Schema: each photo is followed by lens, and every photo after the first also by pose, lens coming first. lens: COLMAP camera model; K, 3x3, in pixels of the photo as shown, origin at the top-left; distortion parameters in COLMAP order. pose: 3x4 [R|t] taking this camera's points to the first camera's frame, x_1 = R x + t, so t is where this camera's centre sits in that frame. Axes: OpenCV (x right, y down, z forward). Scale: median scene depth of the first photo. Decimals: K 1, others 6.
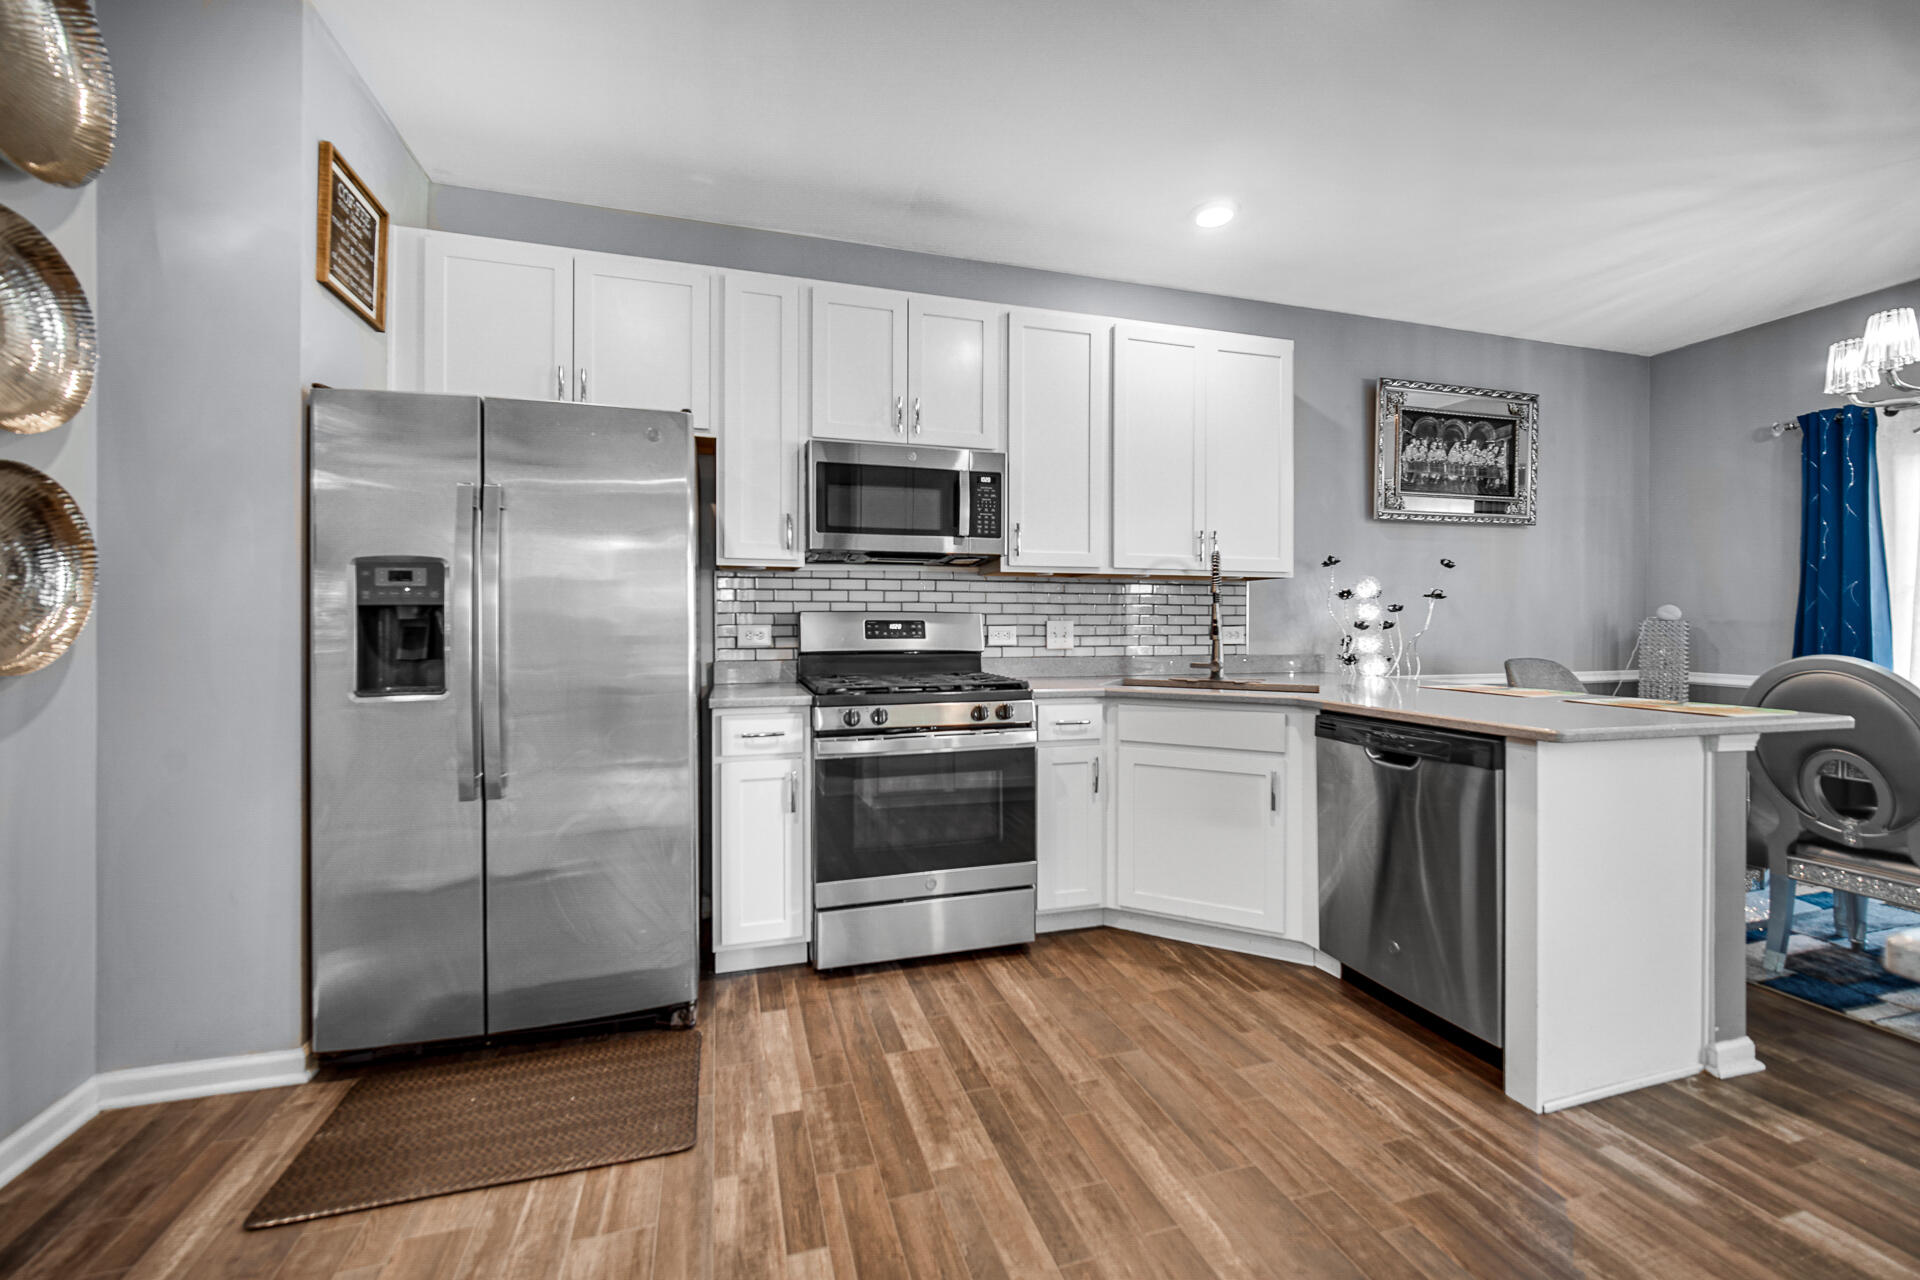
lens RADIAL K [[758.6, 0, 936.0], [0, 758.6, 624.8], [0, 0, 1]] dist [-0.002069, -0.000017]
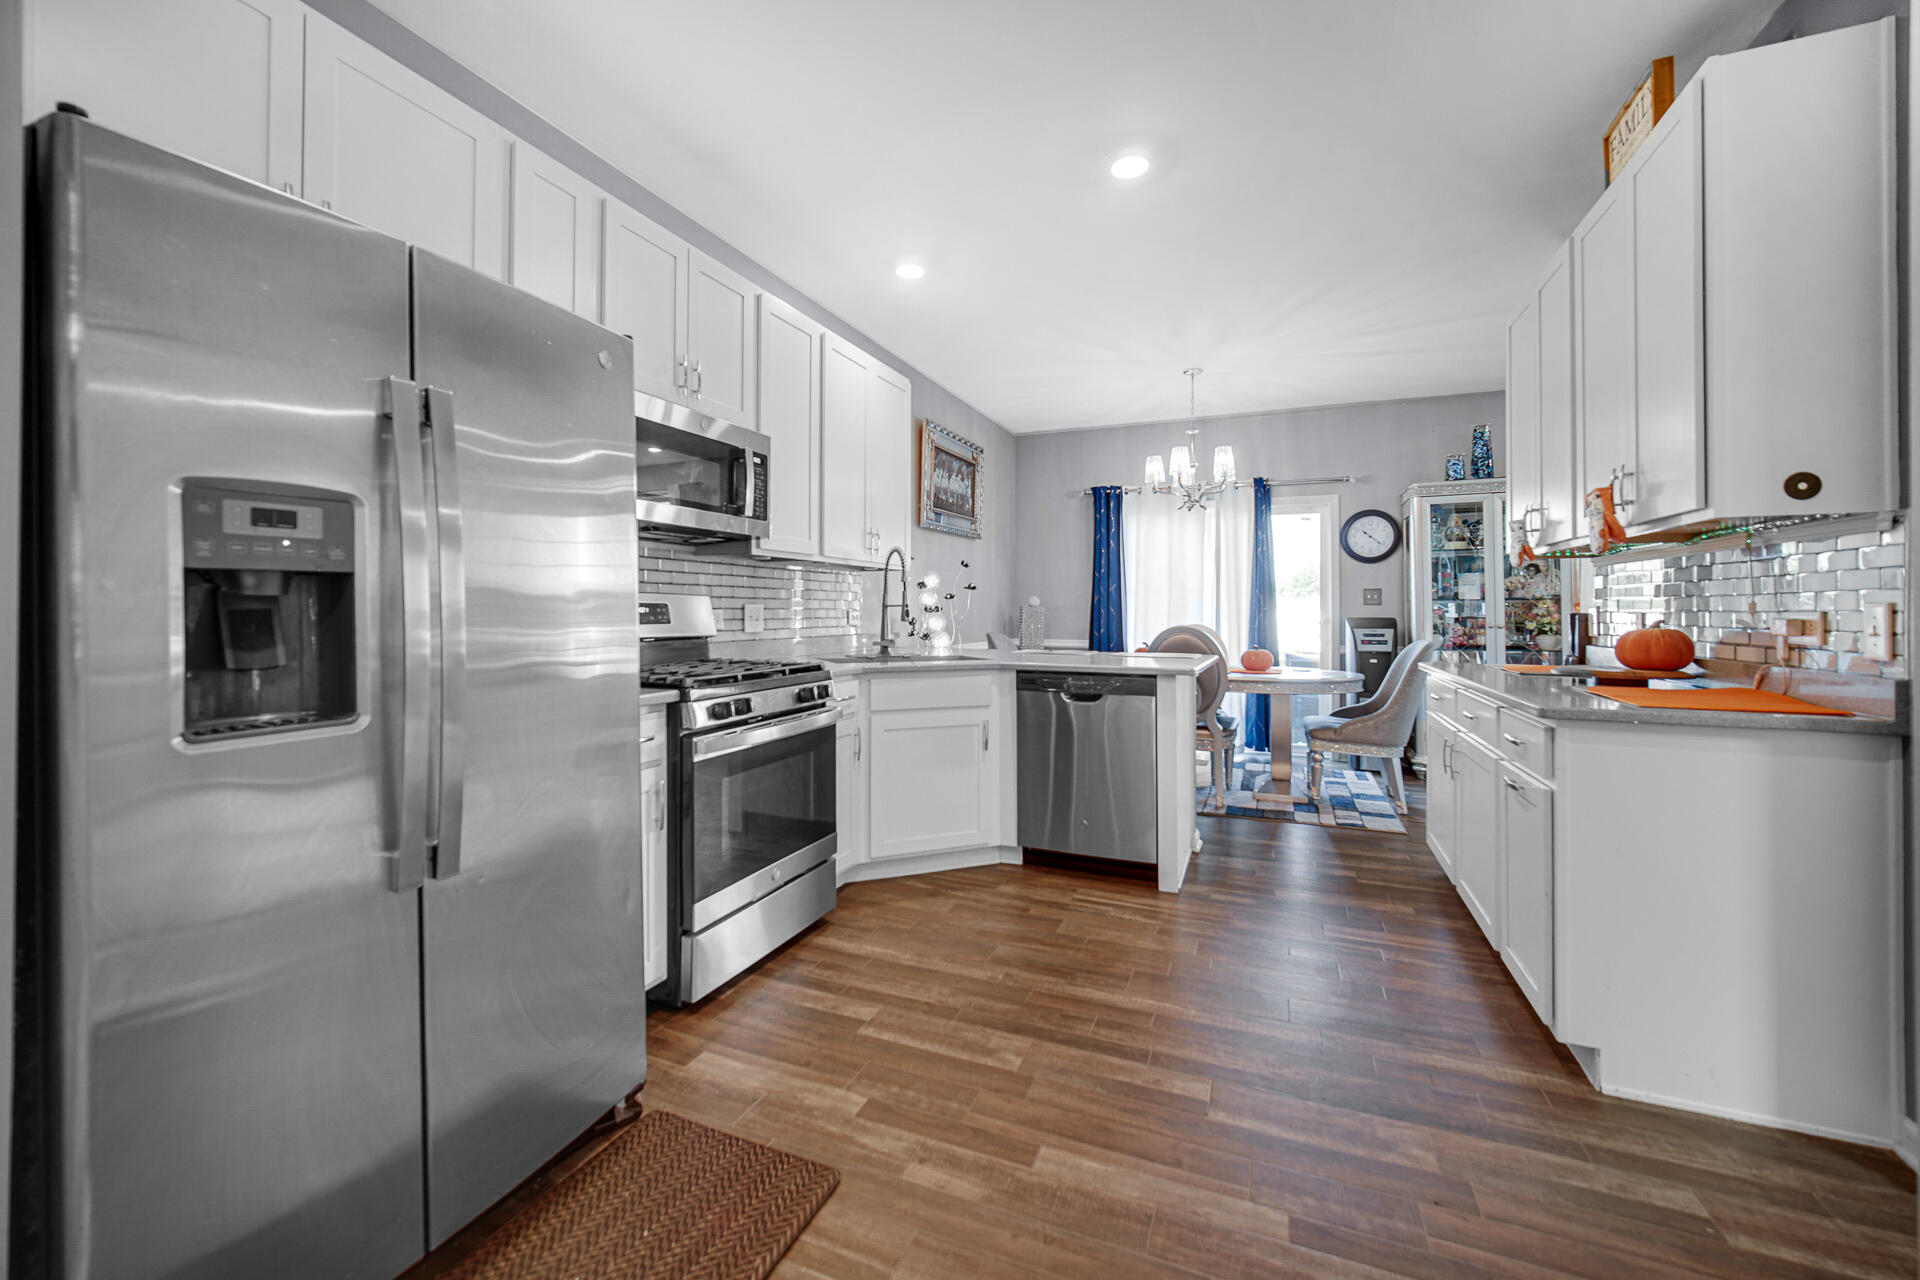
lens RADIAL K [[778.0, 0, 953.7], [0, 778.0, 600.6], [0, 0, 1]] dist [-0.001706, 0.000087]
pose [[0.633592, 0.009876, 0.773604, -0.630413], [-0.001677, 0.999934, -0.011392, 0.001534], [-0.773665, 0.005920, 0.633567, 0.189147]]
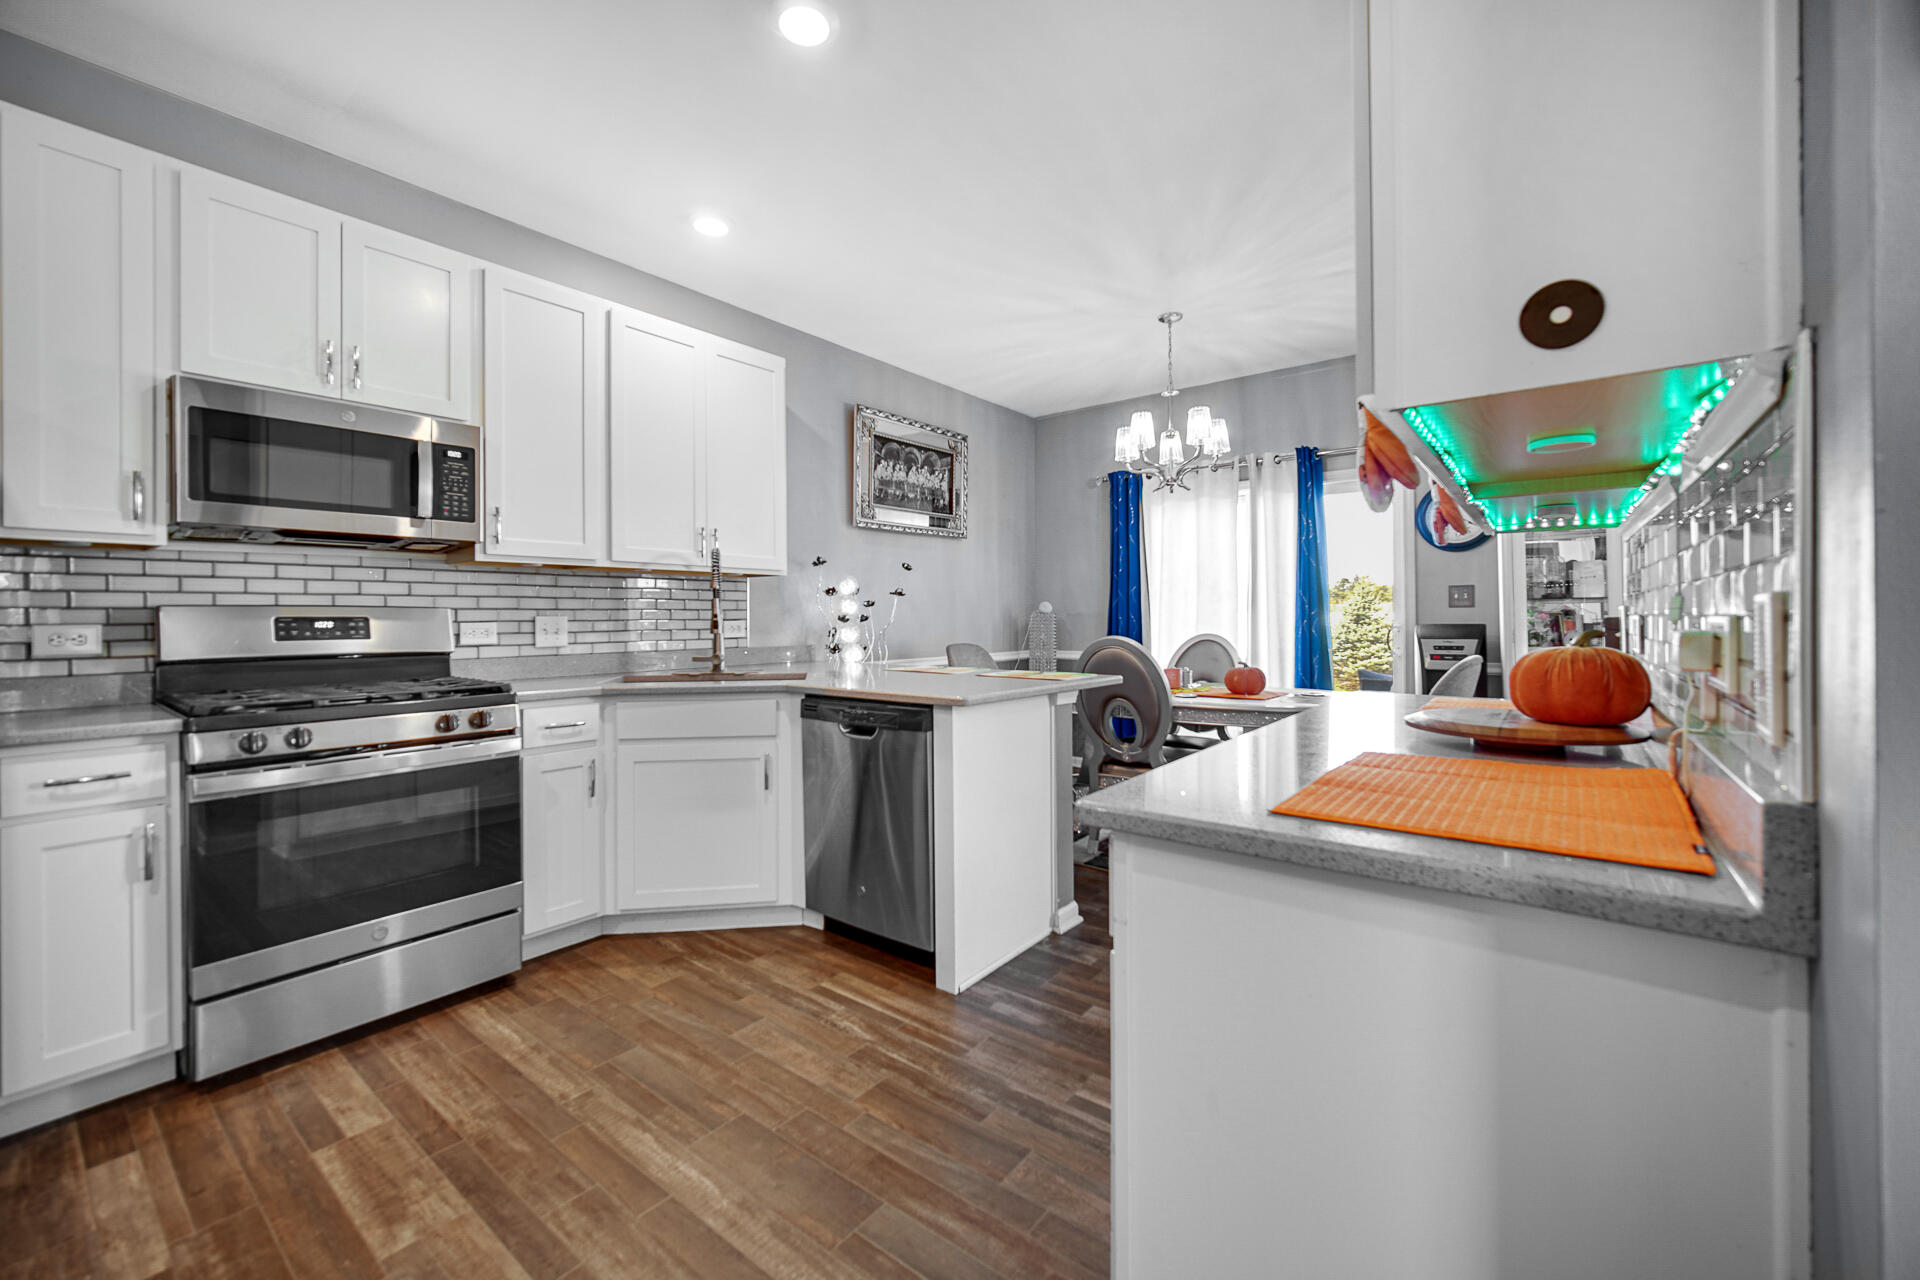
lens RADIAL K [[776.0, 0, 936.7], [0, 776.0, 615.4], [0, 0, 1]] dist [-0.004396, 0.000515]
pose [[0.817368, -0.005582, 0.576089, 0.005386], [0.008667, 0.999959, -0.002608, 0.000188], [-0.576050, 0.007125, 0.817383, -0.049636]]
